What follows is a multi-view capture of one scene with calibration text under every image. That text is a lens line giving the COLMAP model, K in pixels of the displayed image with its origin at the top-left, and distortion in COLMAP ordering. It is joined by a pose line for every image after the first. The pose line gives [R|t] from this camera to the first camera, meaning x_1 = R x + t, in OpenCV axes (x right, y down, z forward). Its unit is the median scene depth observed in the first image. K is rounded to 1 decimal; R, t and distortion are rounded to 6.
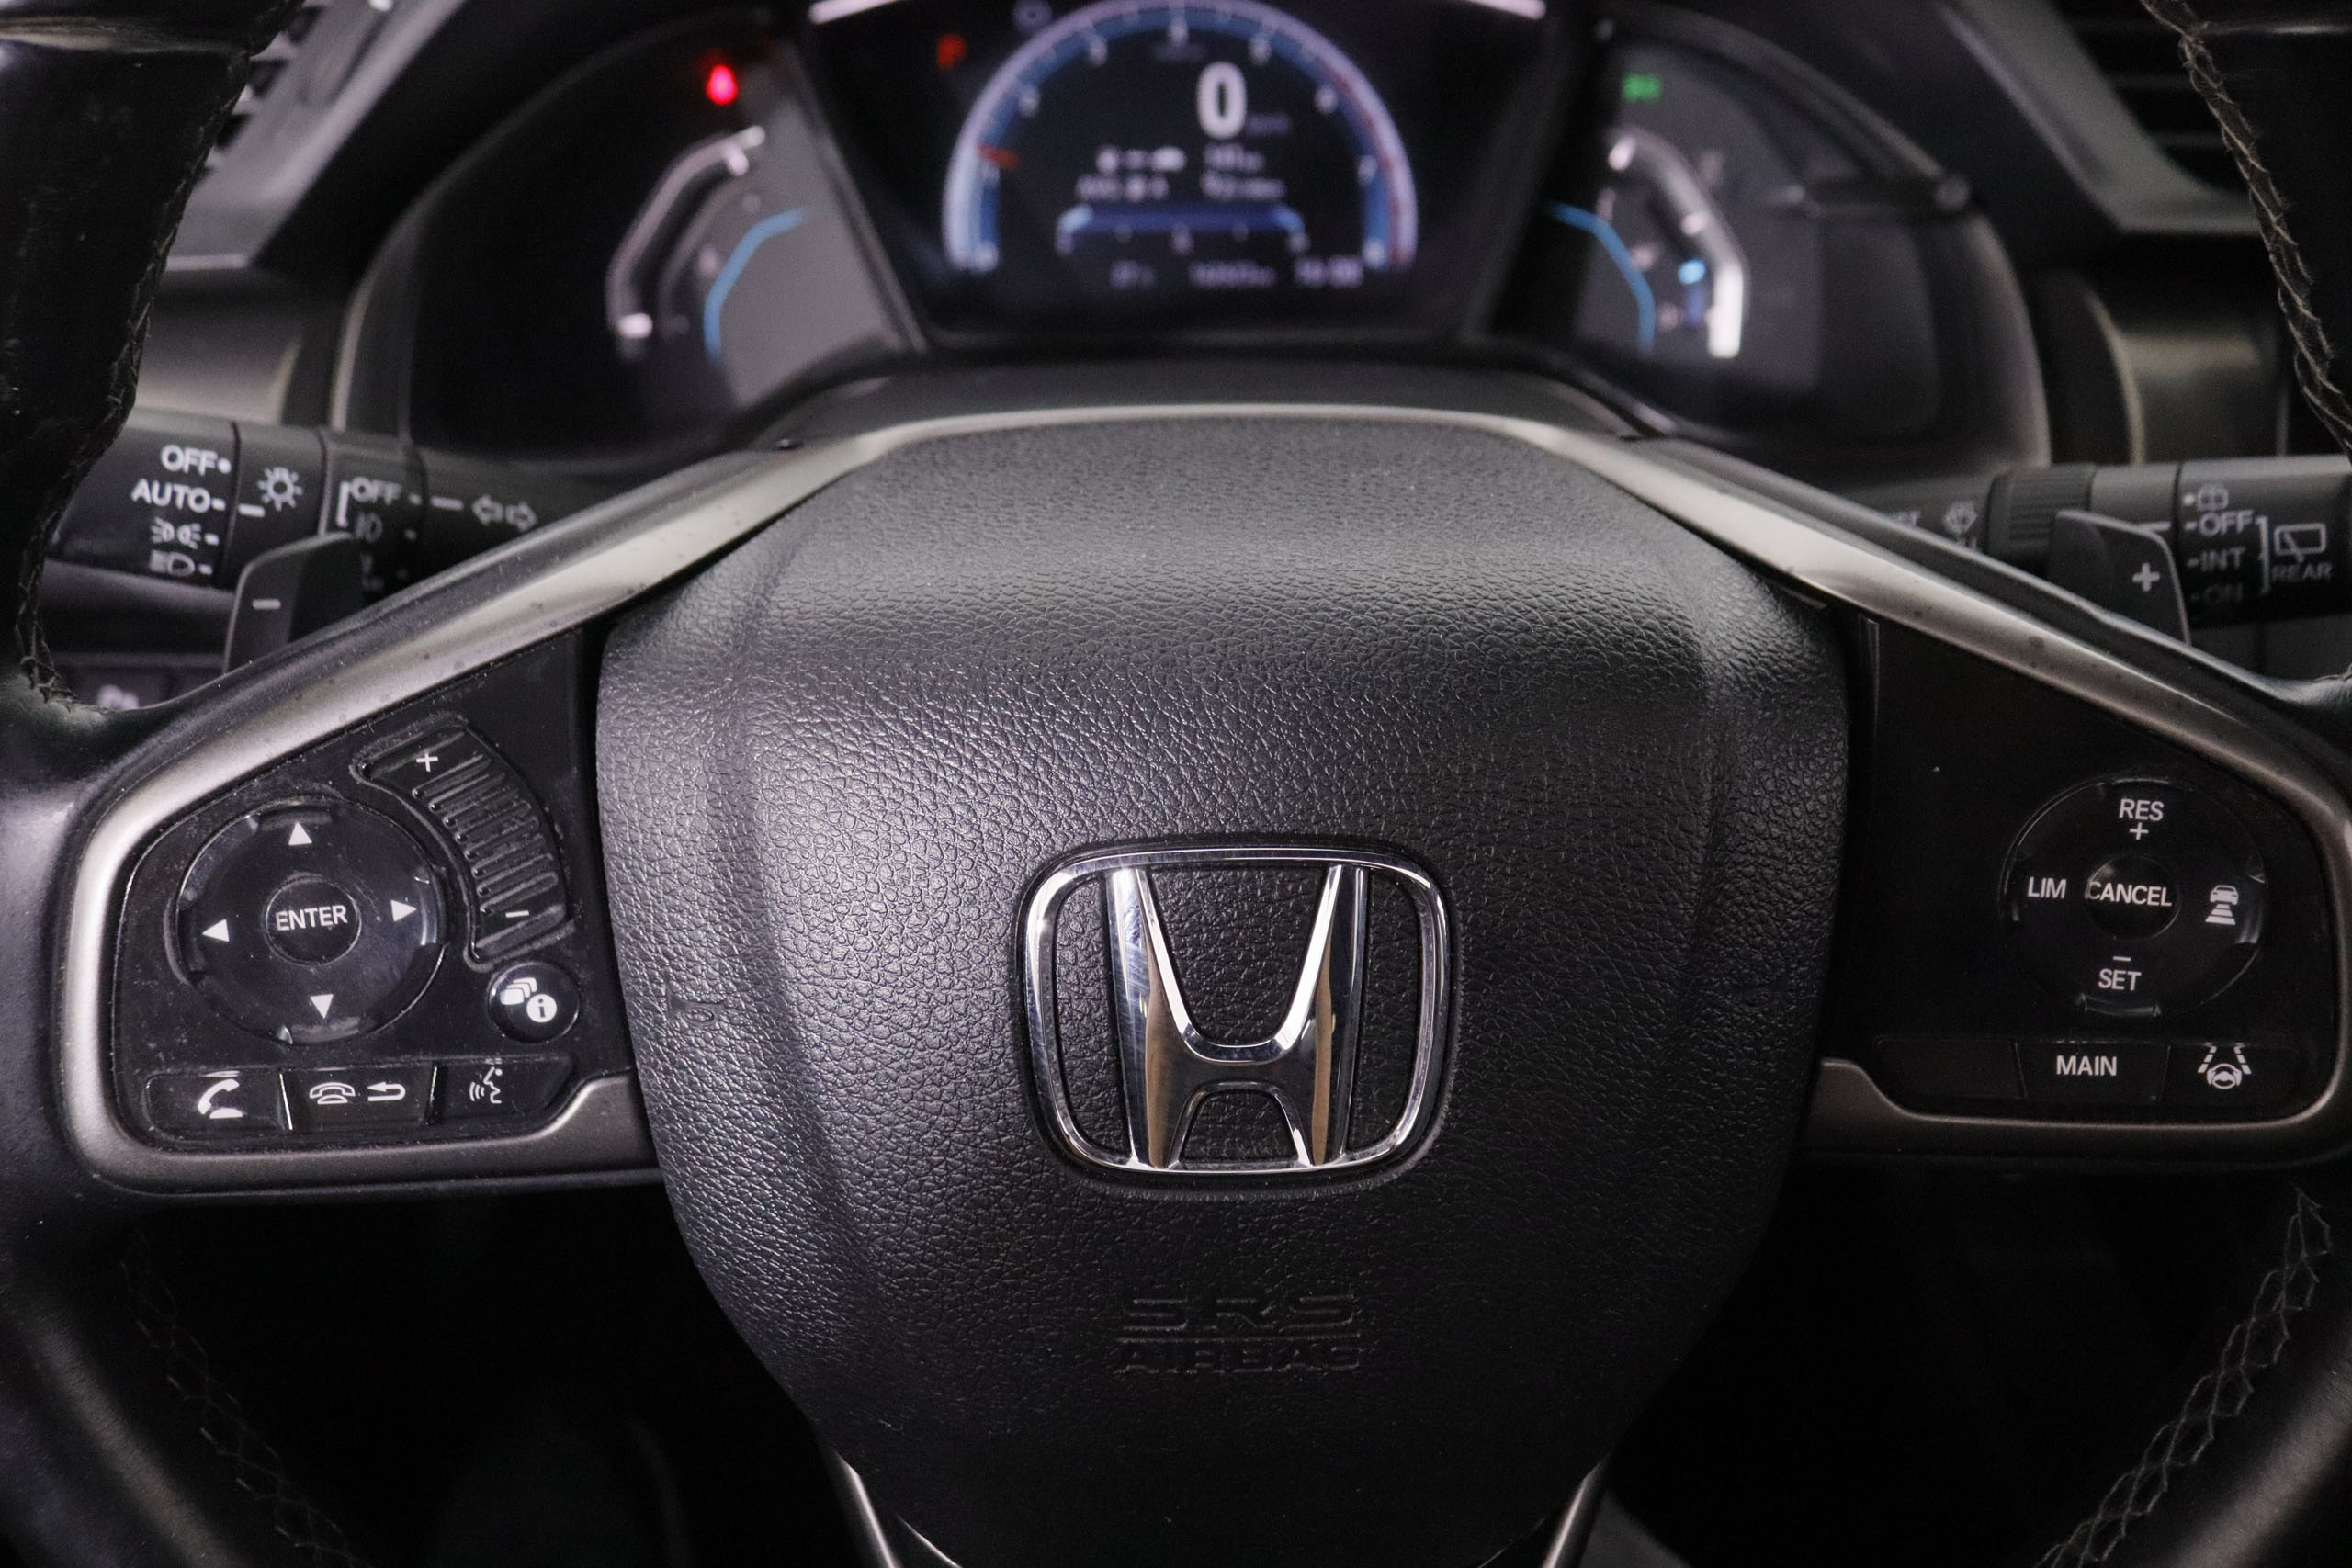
lens RADIAL K [[1800.0, 0, 1173.0], [0, 1800.0, 777.6], [0, 0, 1]] dist [-0.157143, 0.076552]
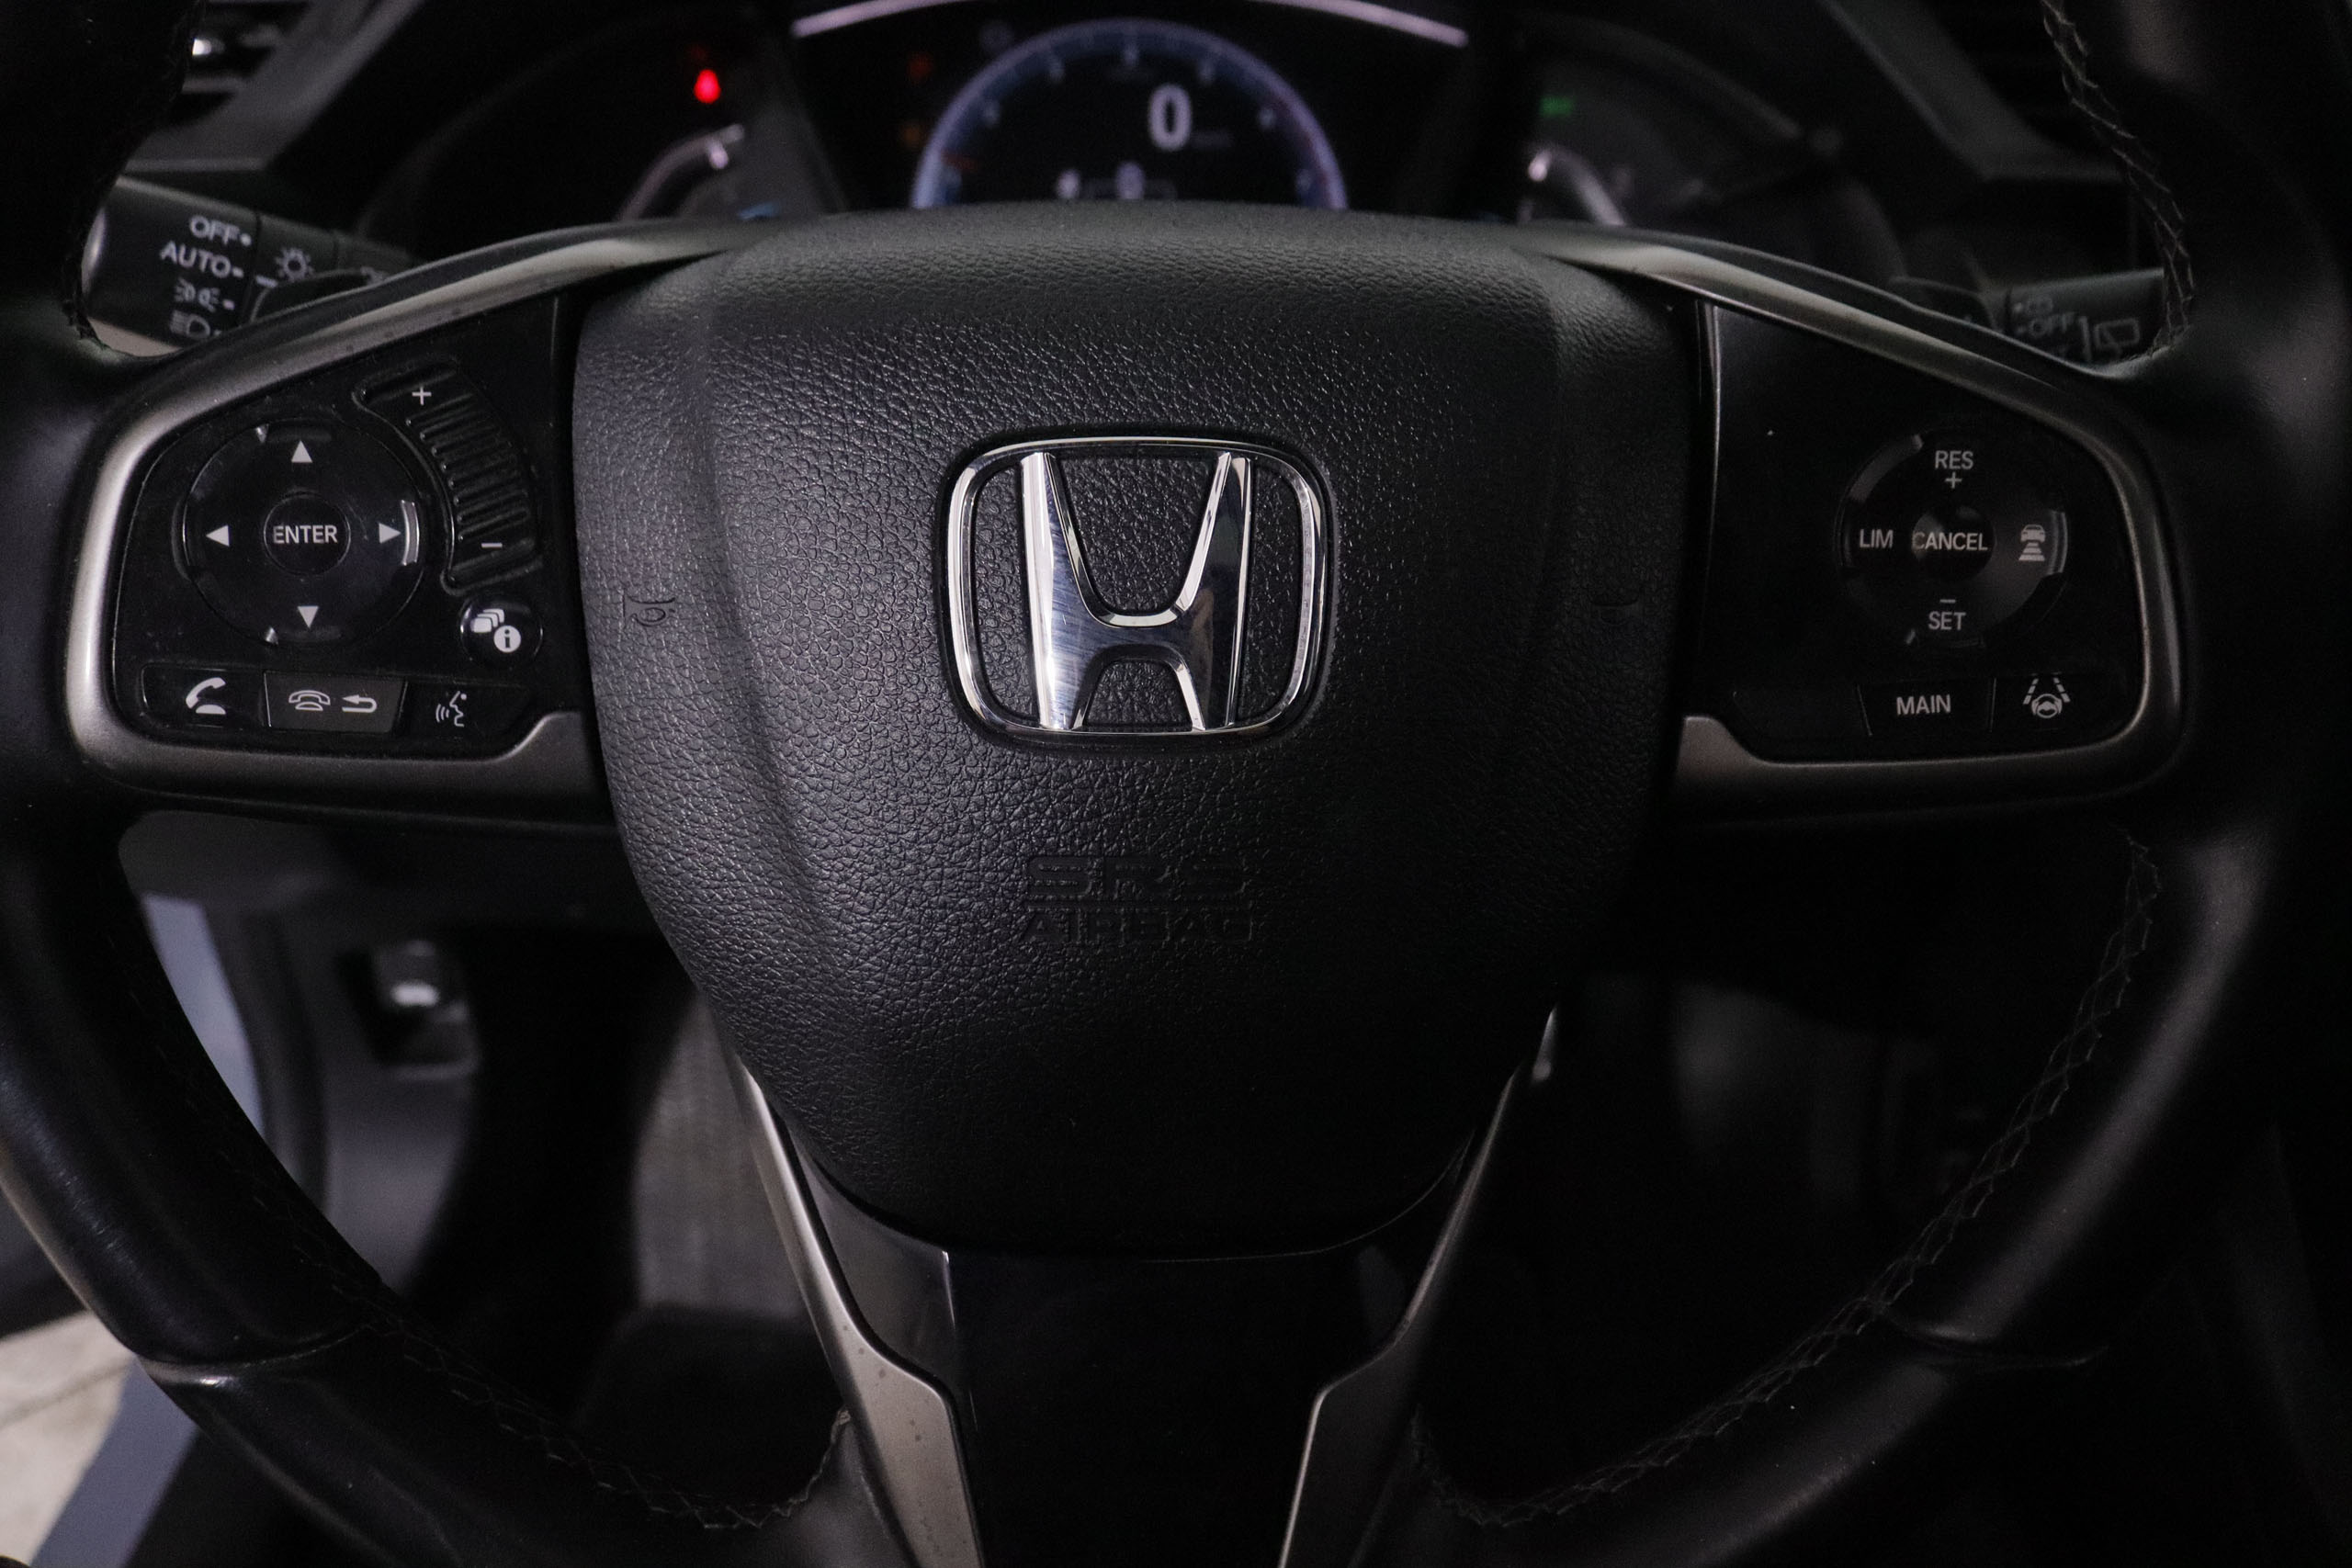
lens RADIAL K [[1800.0, 0, 1176.0], [0, 1800.0, 768.7], [0, 0, 1]] dist [-0.157143, 0.076552]
pose [[0.999745, 0.010209, 0.020120, 0.035484], [-0.008002, 0.994239, -0.106884, 0.330057], [-0.021096, 0.106695, 0.994068, -0.087408]]
